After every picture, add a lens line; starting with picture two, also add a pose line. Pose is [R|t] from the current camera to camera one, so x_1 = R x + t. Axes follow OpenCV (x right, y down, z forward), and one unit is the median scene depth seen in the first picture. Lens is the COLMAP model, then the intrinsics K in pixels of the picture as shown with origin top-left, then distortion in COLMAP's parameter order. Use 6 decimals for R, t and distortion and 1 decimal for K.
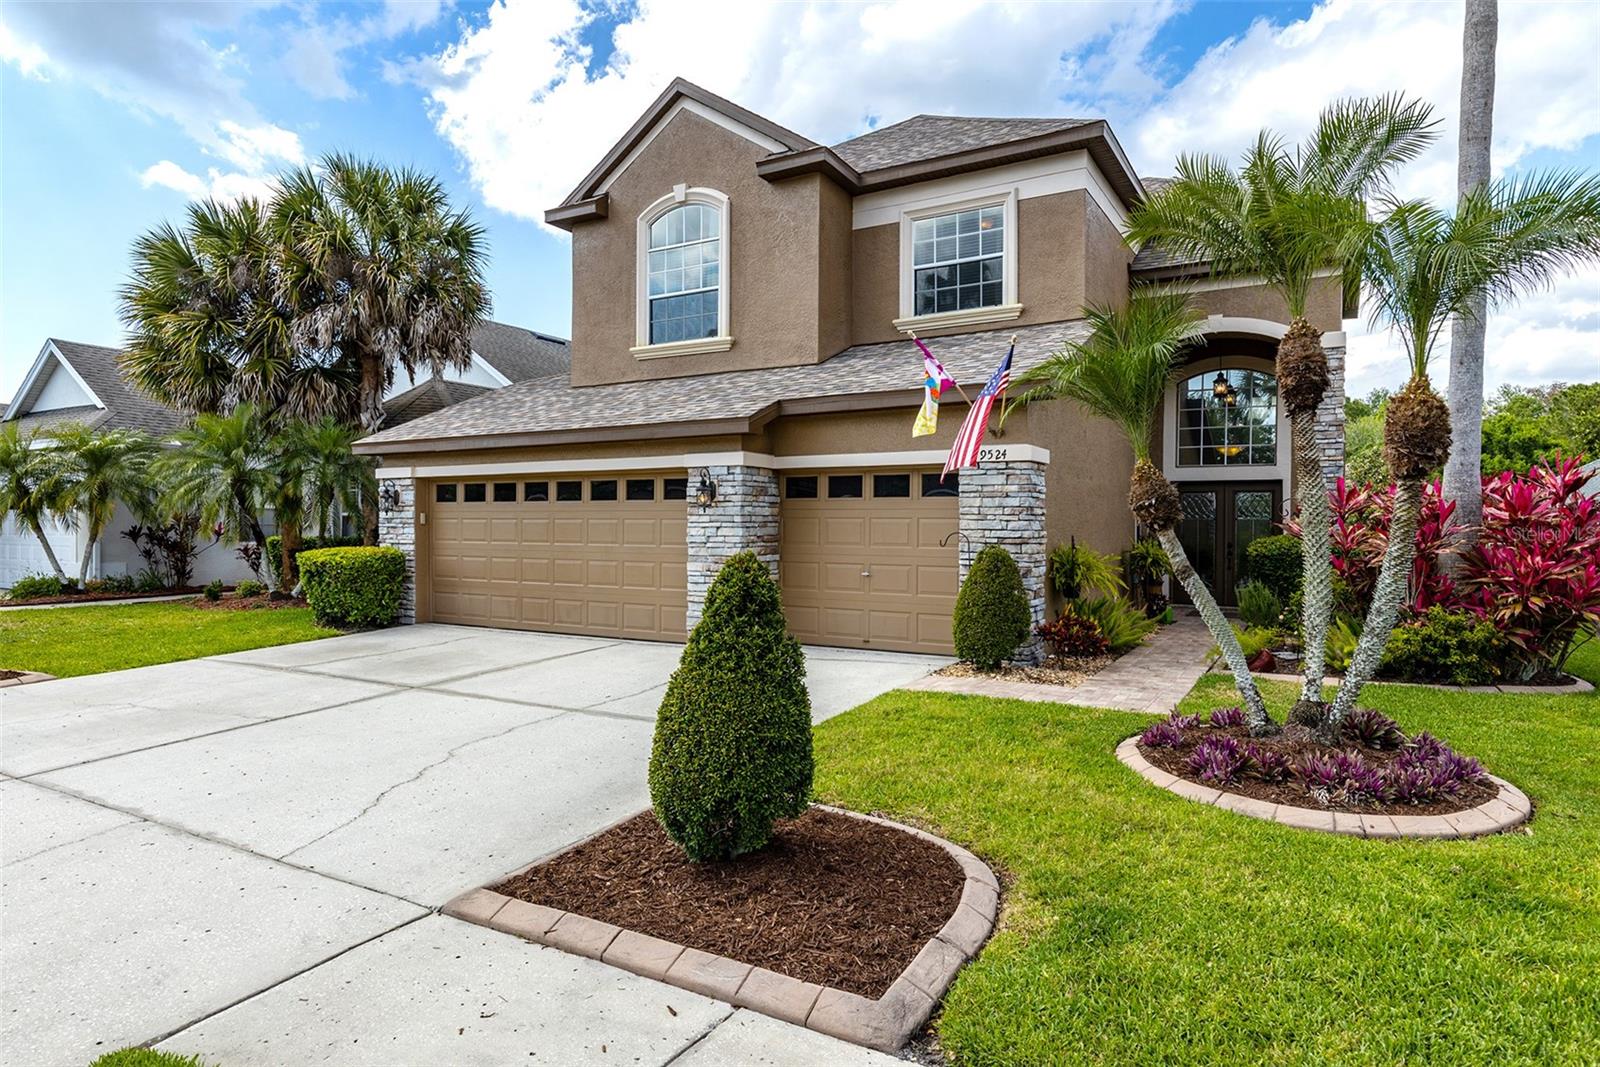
lens RADIAL K [[946.7, 0, 797.0], [0, 946.7, 534.0], [0, 0, 1]] dist [0.003539, -0.000225]
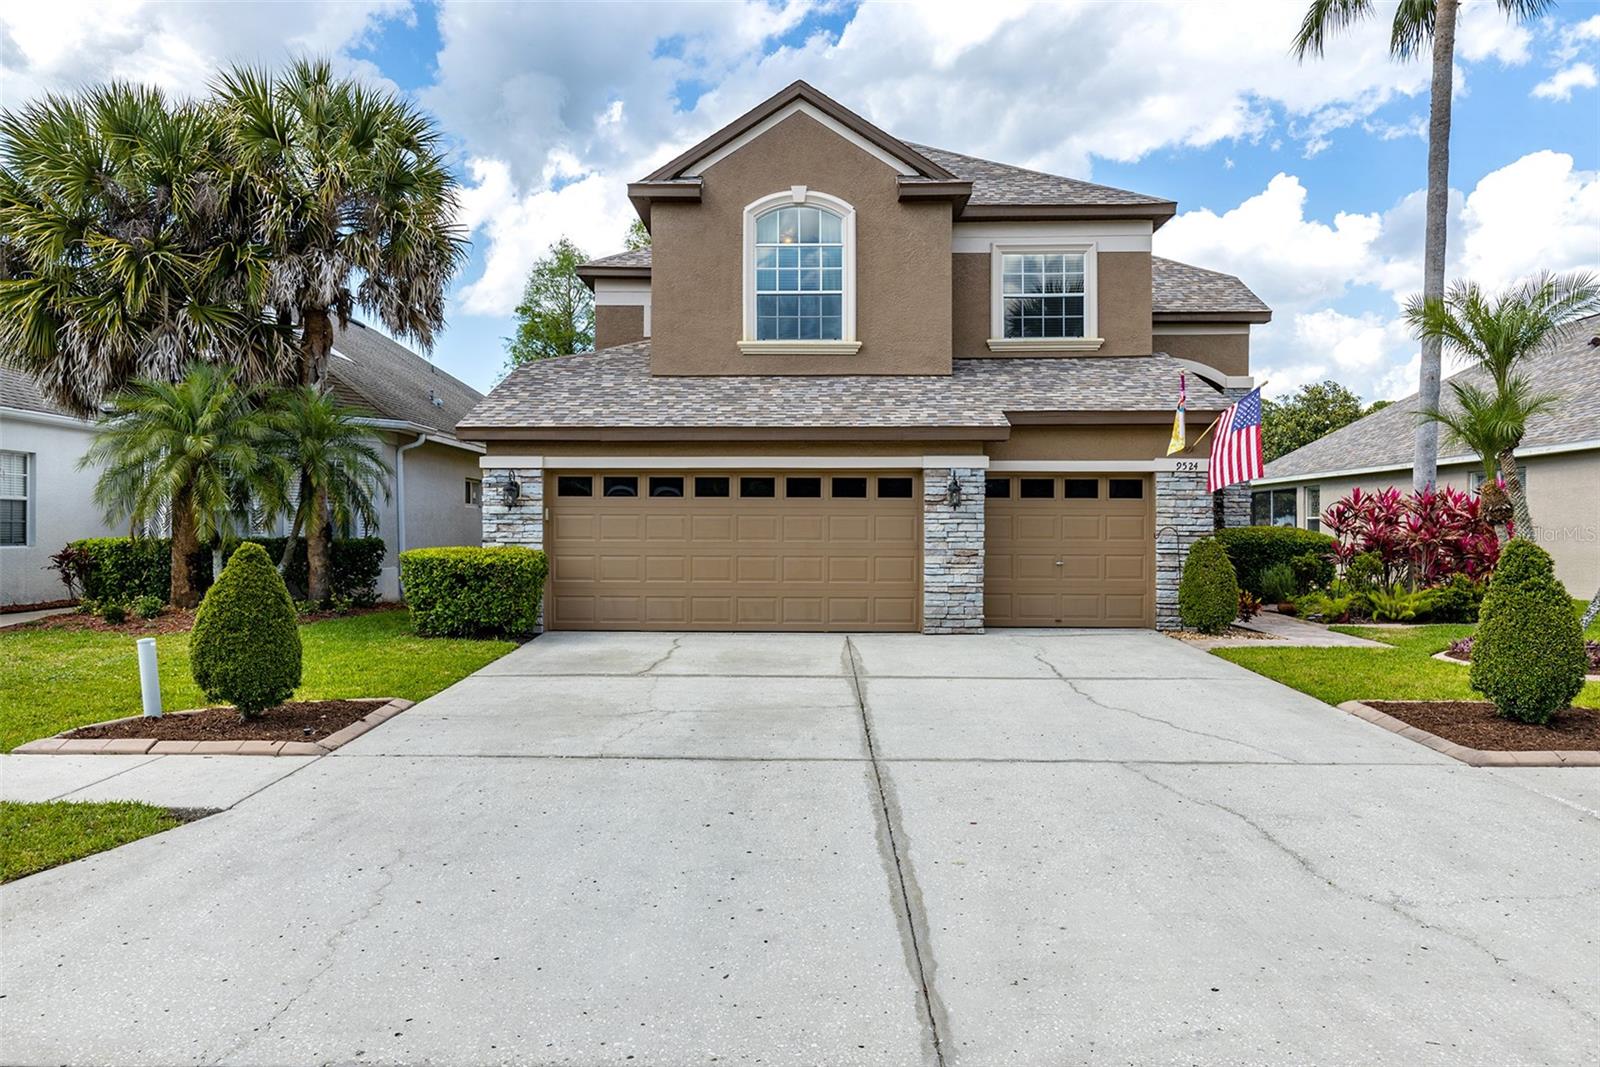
lens RADIAL K [[1052.5, 0, 799.7], [0, 1052.5, 533.4], [0, 0, 1]] dist [-0.001702, 0.000158]
pose [[0.868079, -0.006980, 0.496378, -0.732453], [0.005194, 0.999974, 0.004978, -0.002391], [-0.496400, -0.001743, 0.868092, 0.021811]]
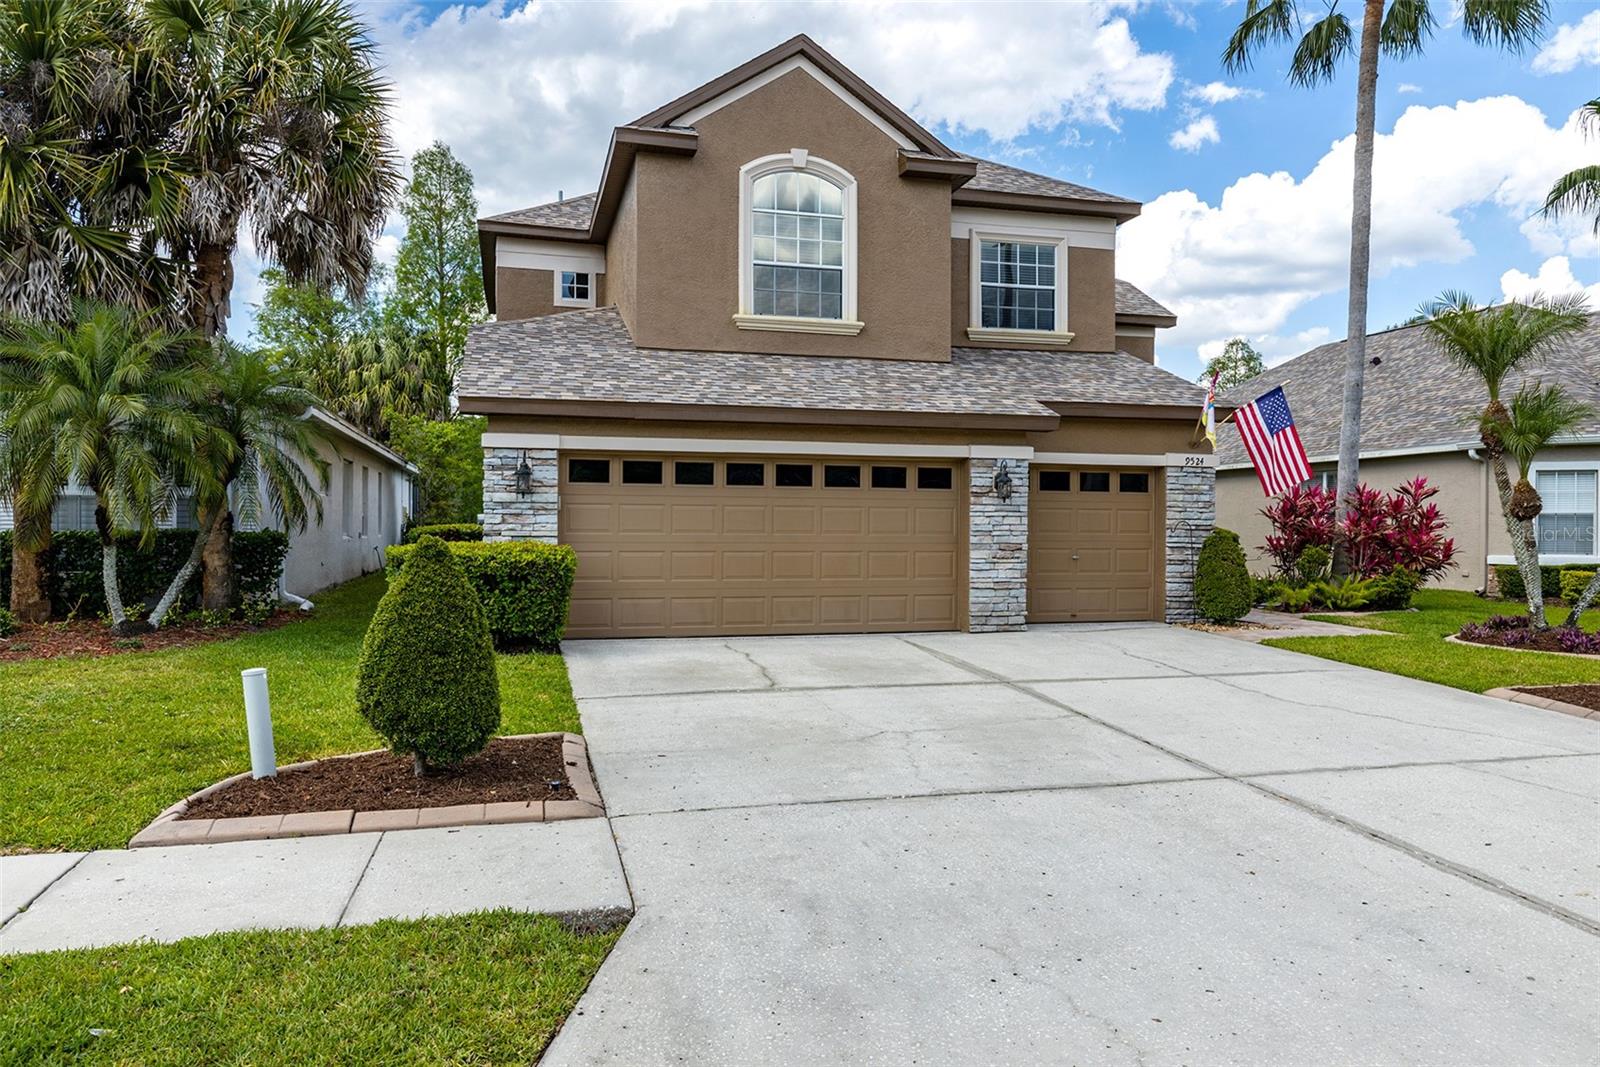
lens RADIAL K [[1052.5, 0, 794.4], [0, 1052.5, 532.1], [0, 0, 1]] dist [-0.001702, 0.000158]
pose [[0.699080, -0.008229, 0.714996, -0.933290], [0.001516, 0.999949, 0.010026, -0.001579], [-0.715042, -0.005925, 0.699057, 0.294844]]
